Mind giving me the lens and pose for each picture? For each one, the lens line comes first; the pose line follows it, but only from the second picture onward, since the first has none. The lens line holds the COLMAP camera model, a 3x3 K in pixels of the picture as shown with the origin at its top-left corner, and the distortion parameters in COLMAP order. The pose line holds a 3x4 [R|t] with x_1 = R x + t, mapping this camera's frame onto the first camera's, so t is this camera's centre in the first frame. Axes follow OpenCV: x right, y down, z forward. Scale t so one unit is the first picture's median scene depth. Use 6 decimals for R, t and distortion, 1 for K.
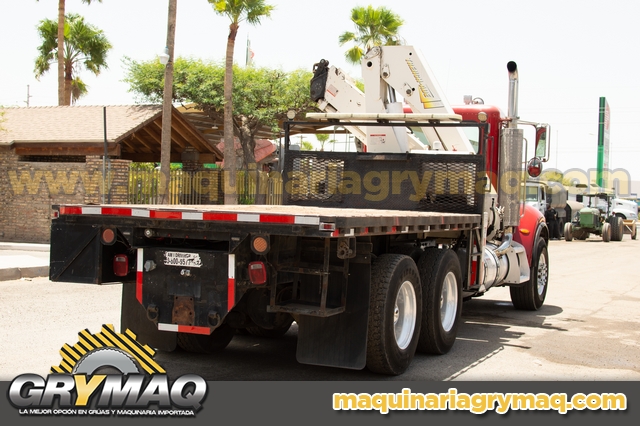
lens RADIAL K [[998.4, 0, 321.6], [0, 998.4, 213.9], [0, 0, 1]] dist [-0.155467, 0.000000]
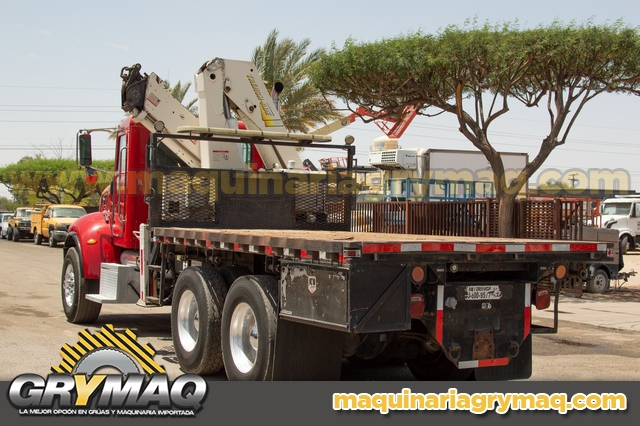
lens RADIAL K [[998.4, 0, 319.2], [0, 998.4, 212.0], [0, 0, 1]] dist [-0.155467, 0.000000]
pose [[0.625824, -0.019510, 0.779720, -0.991394], [0.016077, 0.999797, 0.012112, -0.047788], [-0.779799, 0.004956, 0.626011, 0.508019]]
